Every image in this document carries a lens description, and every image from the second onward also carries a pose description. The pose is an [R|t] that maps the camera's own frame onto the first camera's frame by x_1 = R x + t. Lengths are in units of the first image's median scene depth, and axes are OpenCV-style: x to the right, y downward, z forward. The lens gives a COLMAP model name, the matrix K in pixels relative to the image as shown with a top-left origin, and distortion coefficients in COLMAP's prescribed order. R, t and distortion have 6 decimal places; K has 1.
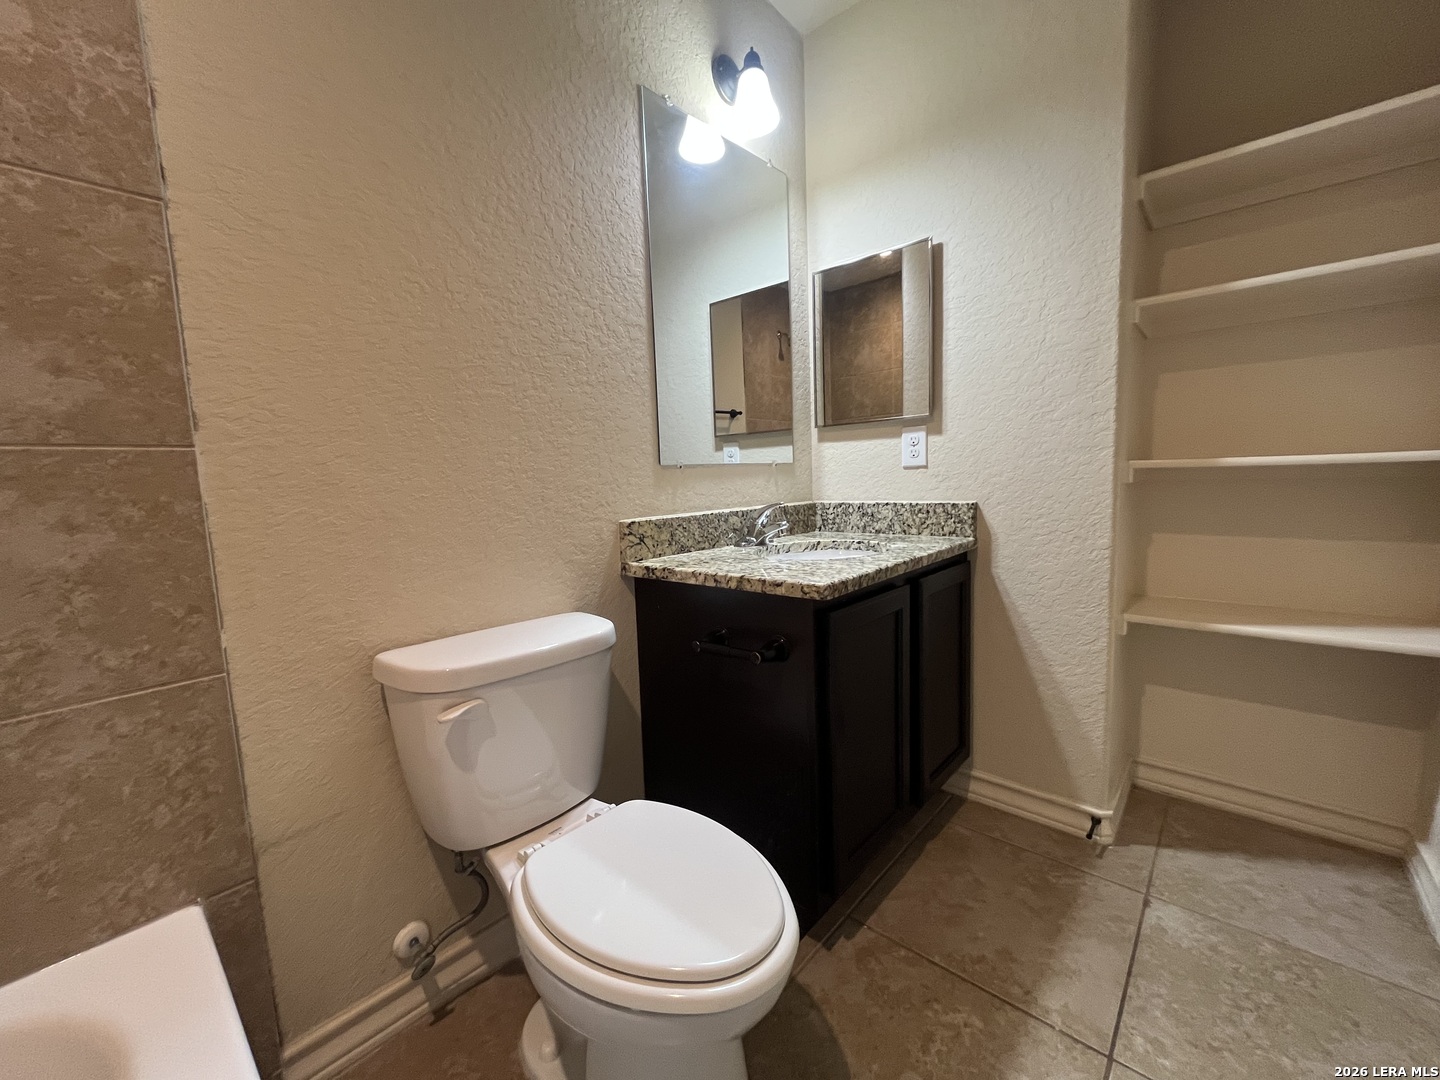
lens RADIAL K [[580.8, 0, 720.1], [0, 580.8, 536.4], [0, 0, 1]] dist [-0.002327, -0.000001]
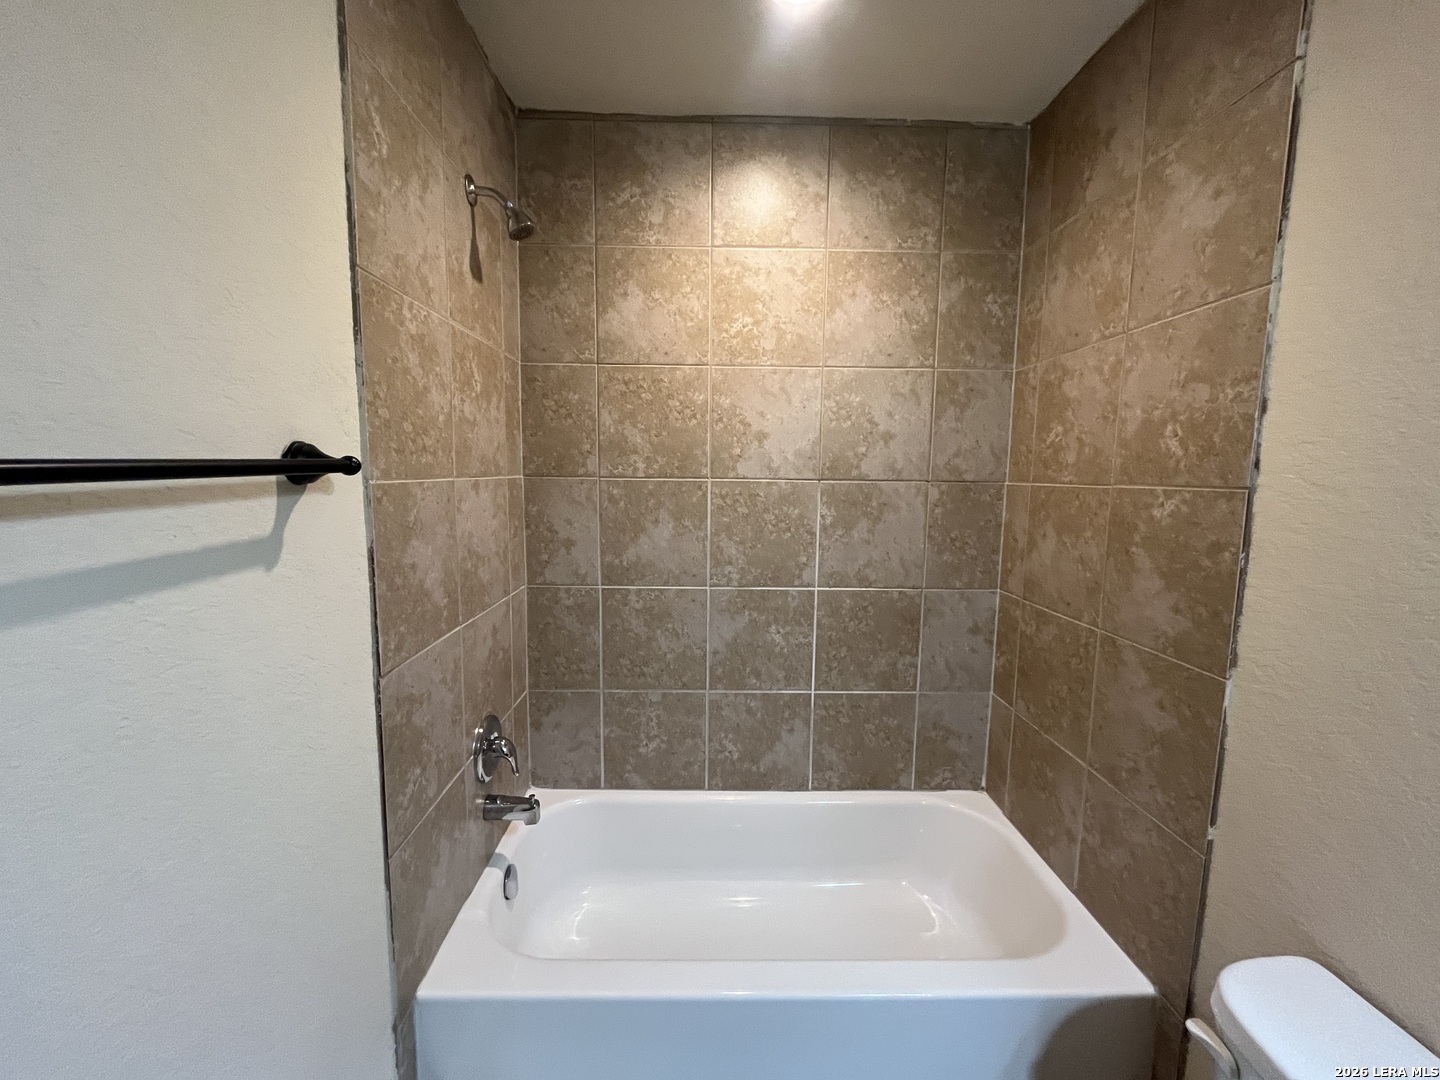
lens RADIAL K [[580.8, 0, 715.9], [0, 580.8, 537.3], [0, 0, 1]] dist [-0.002327, -0.000001]
pose [[-0.727342, 0.097148, -0.679364, 0.744336], [-0.066242, 0.975370, 0.210395, -0.688290], [0.683071, 0.198032, -0.702992, 1.153859]]
